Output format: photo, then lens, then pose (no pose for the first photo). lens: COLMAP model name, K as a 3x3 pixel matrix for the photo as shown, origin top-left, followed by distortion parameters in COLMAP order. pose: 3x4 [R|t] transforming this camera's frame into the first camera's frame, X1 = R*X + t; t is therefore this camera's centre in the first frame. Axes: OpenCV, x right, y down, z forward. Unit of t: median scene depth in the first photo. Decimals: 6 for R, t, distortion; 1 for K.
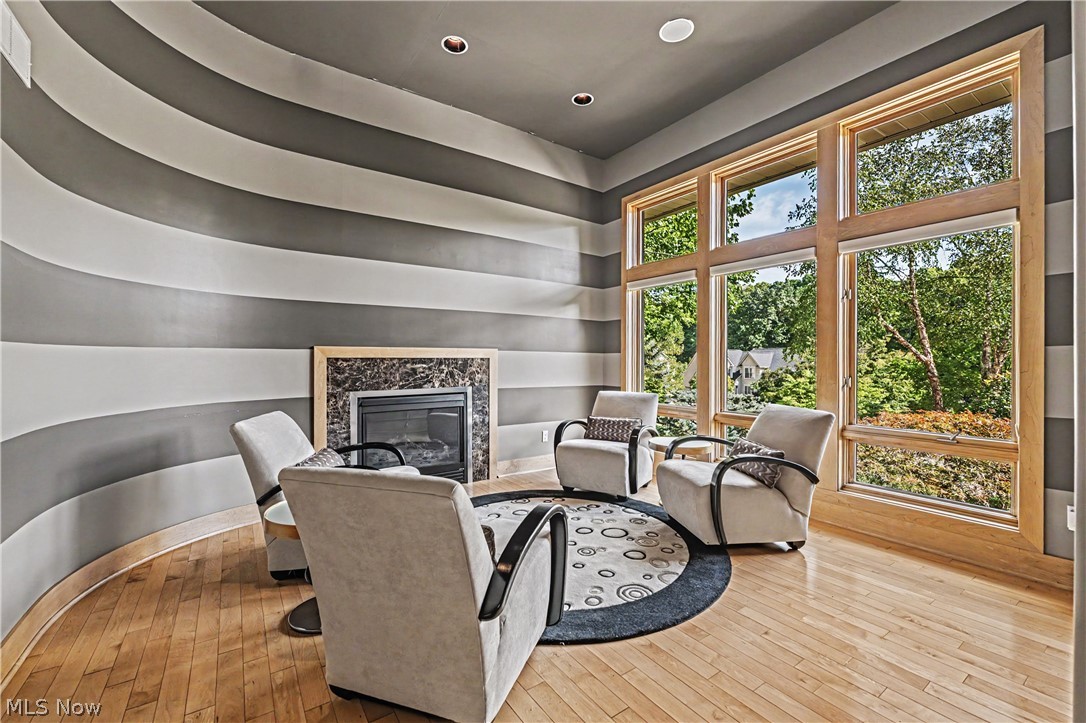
lens RADIAL K [[445.6, 0, 545.0], [0, 445.6, 356.4], [0, 0, 1]] dist [-0.000339, -0.000054]
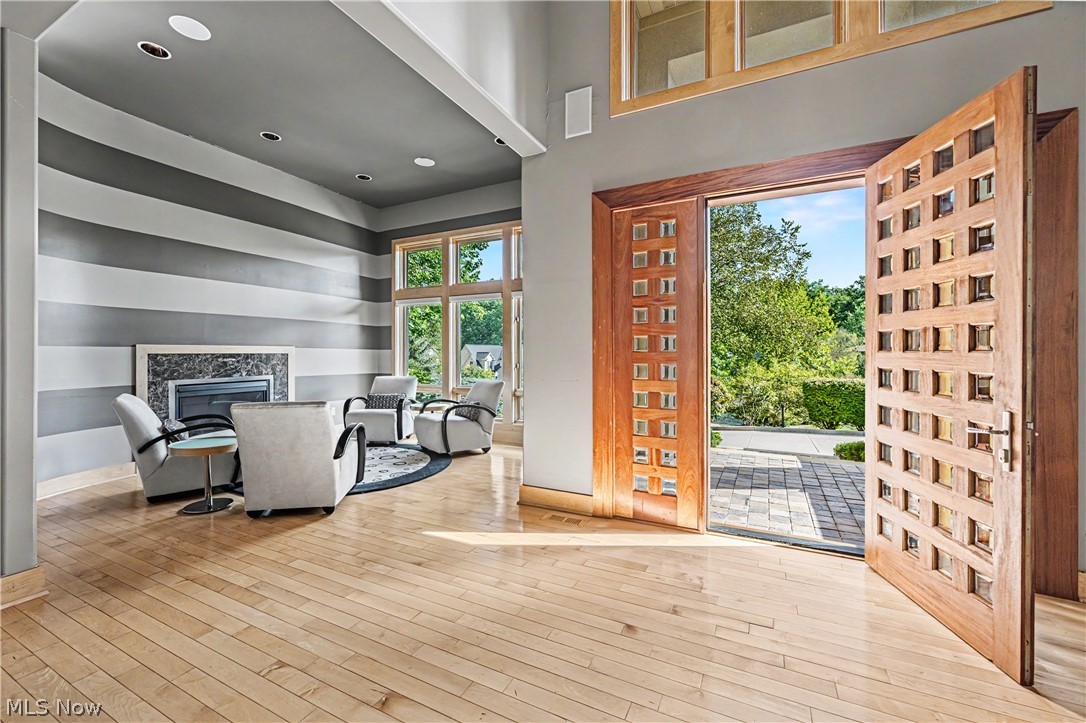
lens RADIAL K [[445.6, 0, 545.0], [0, 445.6, 356.4], [0, 0, 1]] dist [-0.000339, -0.000054]
pose [[0.876713, -0.004776, 0.480990, -0.100988], [-0.001135, 0.999927, 0.011997, -0.004975], [-0.481012, -0.011064, 0.876644, -0.580877]]
